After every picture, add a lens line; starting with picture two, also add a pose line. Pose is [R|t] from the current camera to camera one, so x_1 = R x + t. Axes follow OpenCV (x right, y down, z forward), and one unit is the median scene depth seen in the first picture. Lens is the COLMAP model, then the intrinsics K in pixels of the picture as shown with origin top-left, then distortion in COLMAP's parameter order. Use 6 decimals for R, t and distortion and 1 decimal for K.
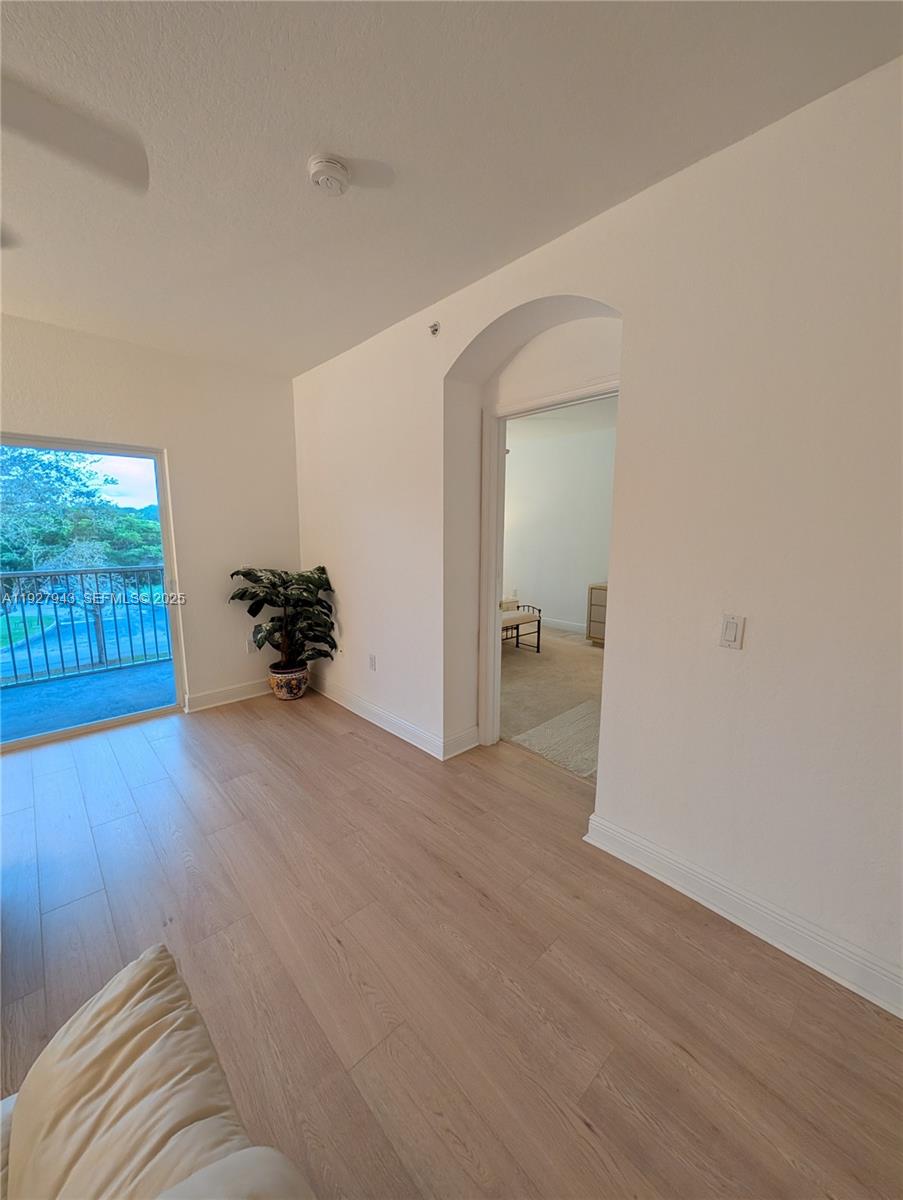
lens RADIAL K [[464.0, 0, 452.7], [0, 464.0, 600.5], [0, 0, 1]] dist [0.002512, 0.000210]
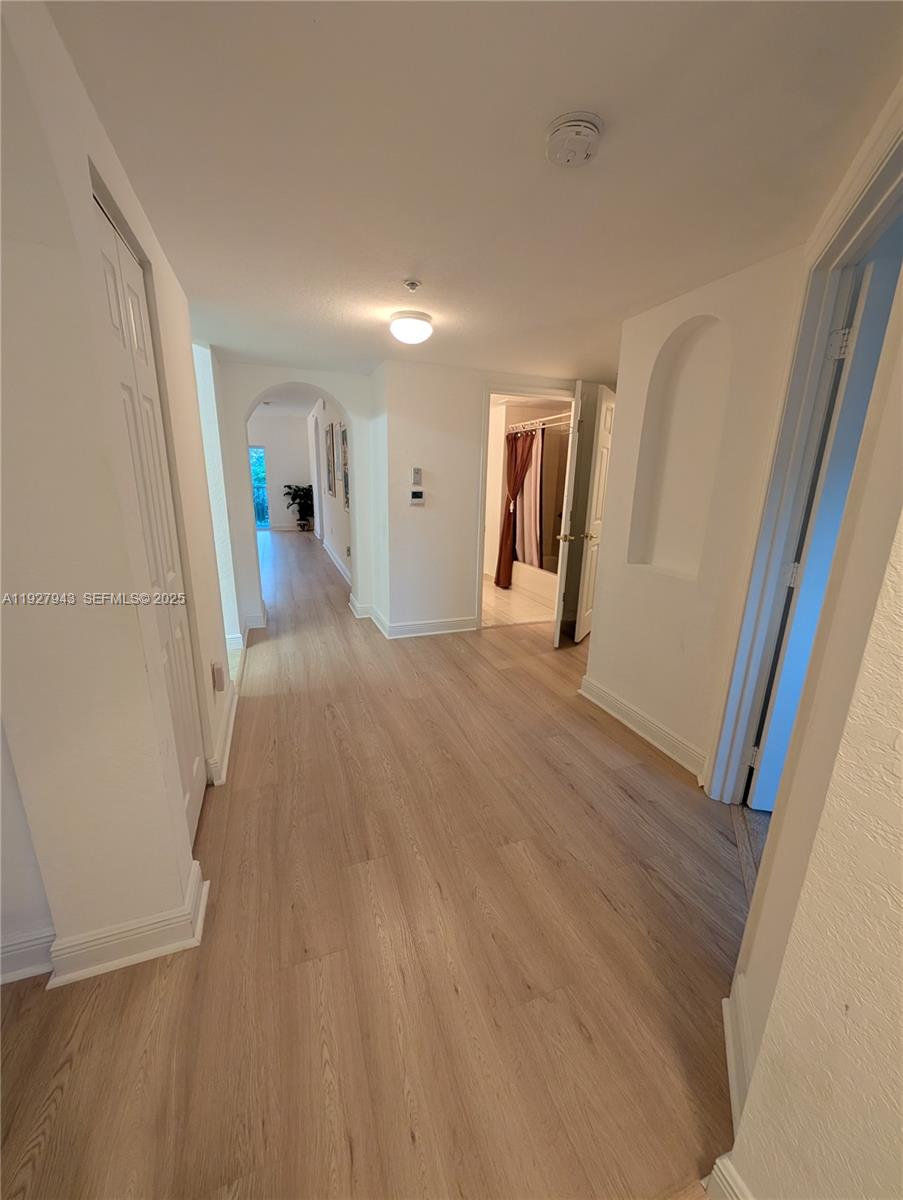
lens RADIAL K [[464.0, 0, 452.7], [0, 464.0, 600.5], [0, 0, 1]] dist [0.002512, 0.000210]
pose [[0.920223, 0.119291, -0.372772, 1.758104], [-0.082817, 0.990202, 0.112435, 0.249718], [0.382532, -0.072594, 0.921086, -1.447473]]
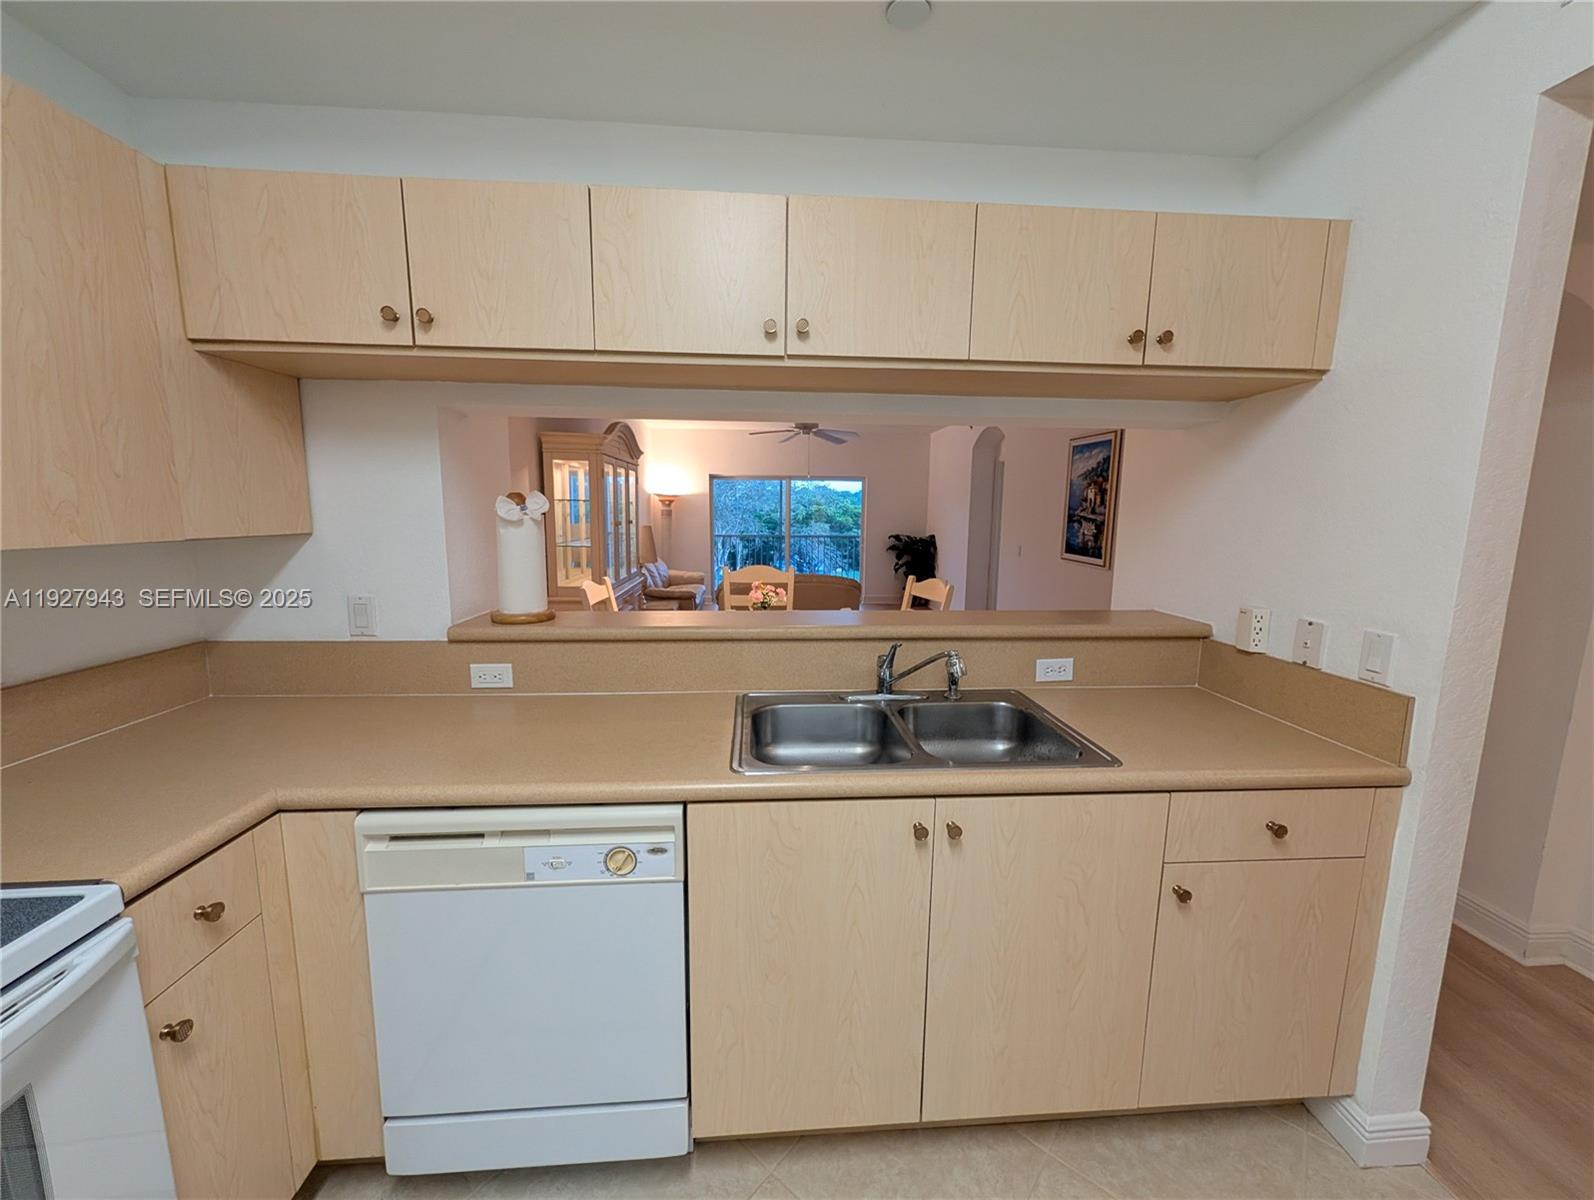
lens RADIAL K [[616.4, 0, 799.5], [0, 616.4, 599.3], [0, 0, 1]] dist [0.002512, 0.000210]
pose [[0.782467, 0.093431, -0.615643, 0.846129], [-0.104670, 0.994346, 0.017872, 0.196501], [0.613832, 0.050455, 0.787823, -1.260525]]
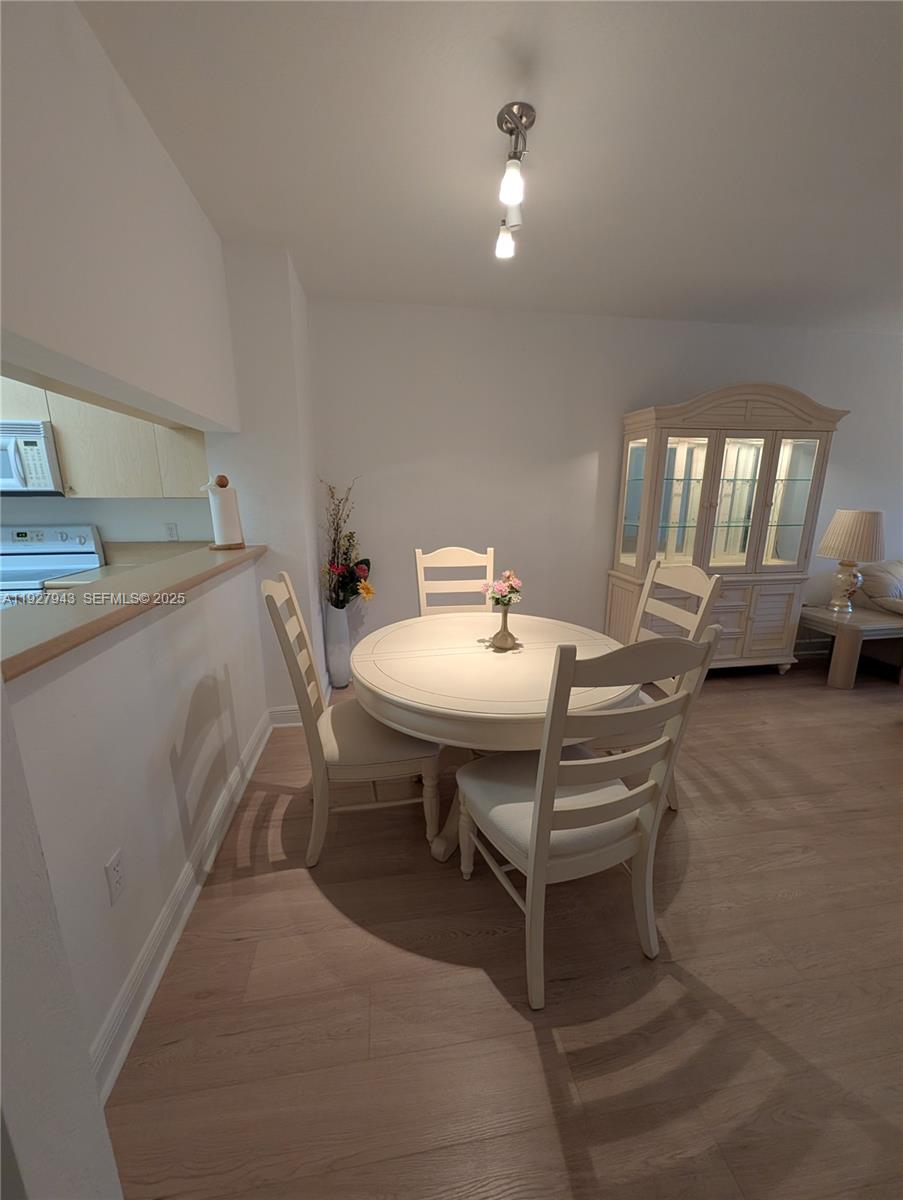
lens RADIAL K [[464.0, 0, 452.7], [0, 464.0, 600.5], [0, 0, 1]] dist [0.002512, 0.000210]
pose [[-0.555853, 0.183202, -0.810842, 0.739475], [-0.134952, 0.942587, 0.305481, 0.068169], [0.820253, 0.279227, -0.499216, -0.384854]]
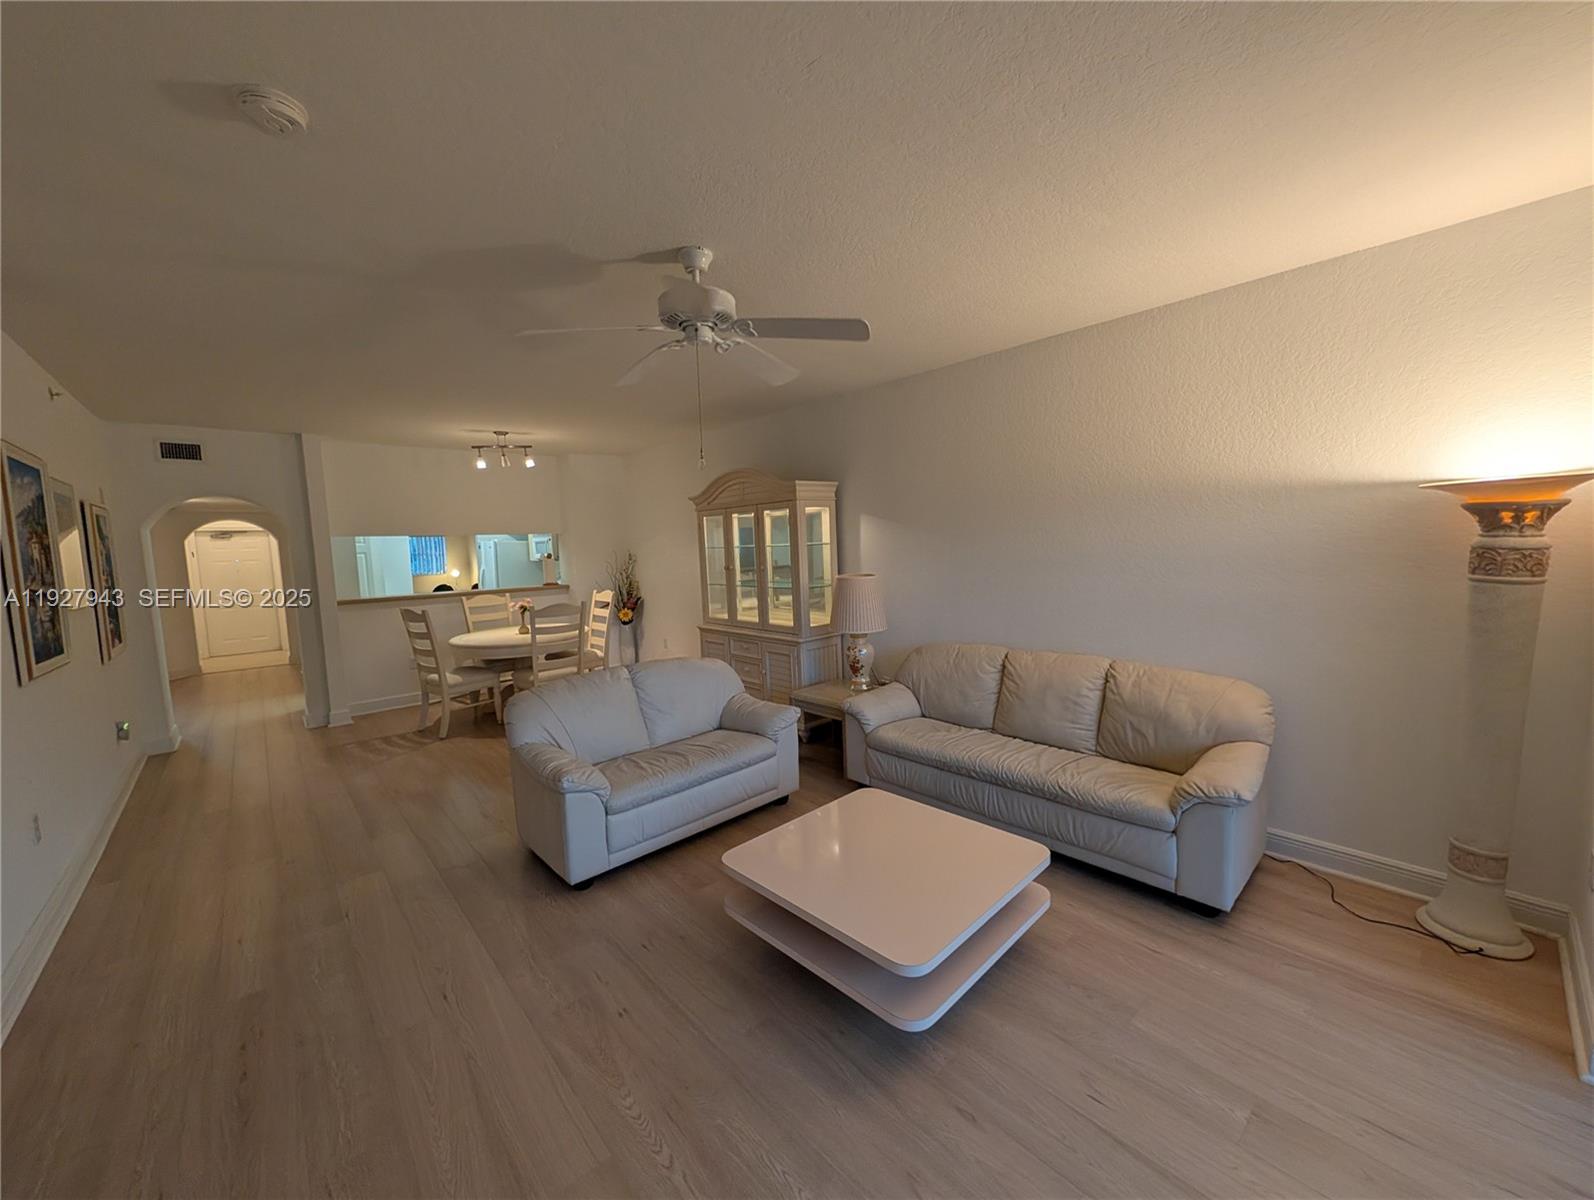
lens RADIAL K [[604.6, 0, 801.6], [0, 604.6, 604.1], [0, 0, 1]] dist [-0.000973, -0.000047]
pose [[-0.999565, 0.028438, 0.007762, -0.452405], [0.029477, 0.965940, 0.257080, -0.169715], [-0.000187, 0.257198, -0.966359, 0.882324]]
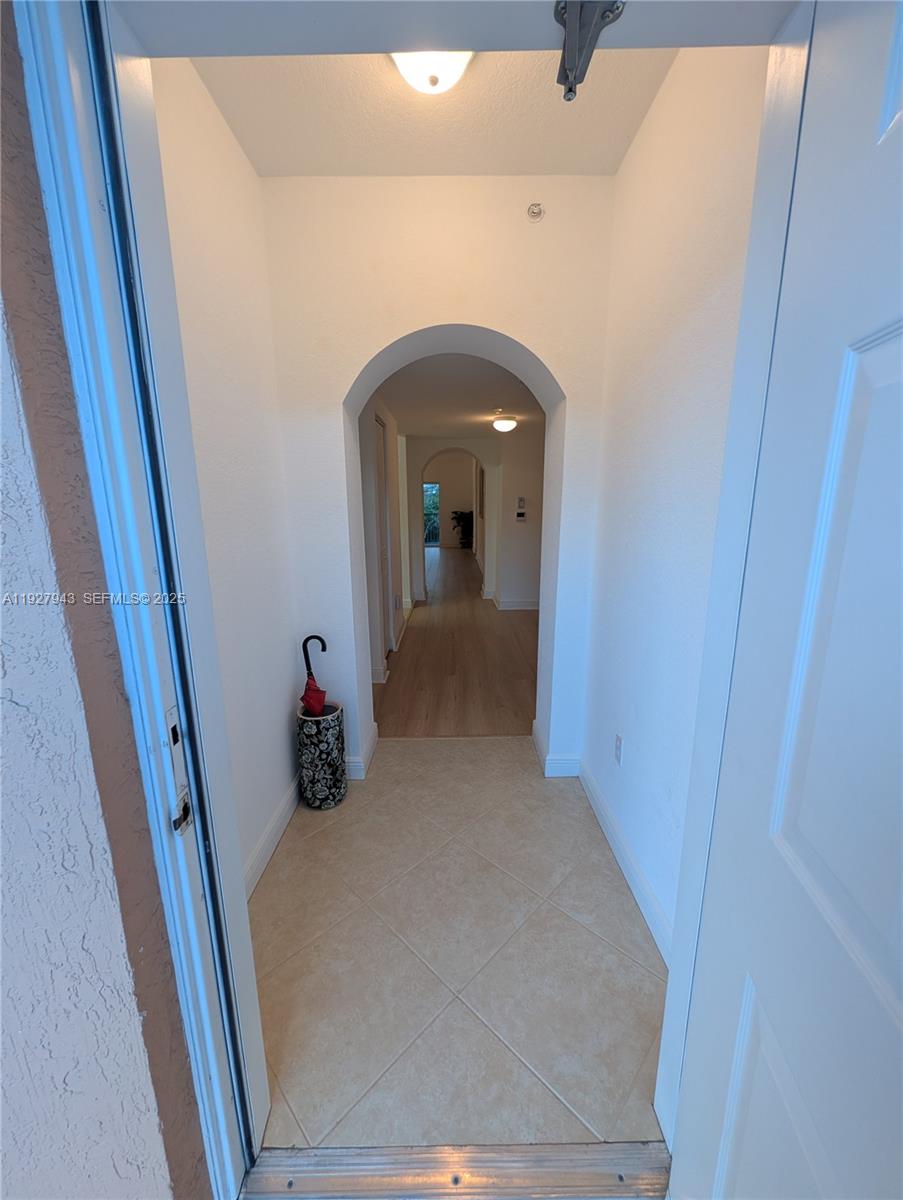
lens RADIAL K [[464.0, 0, 452.7], [0, 464.0, 600.5], [0, 0, 1]] dist [0.002512, 0.000210]
pose [[0.727239, 0.140200, -0.671913, 2.197551], [-0.104489, 0.990121, 0.093503, 0.304468], [0.678384, 0.002209, 0.734704, -1.820792]]
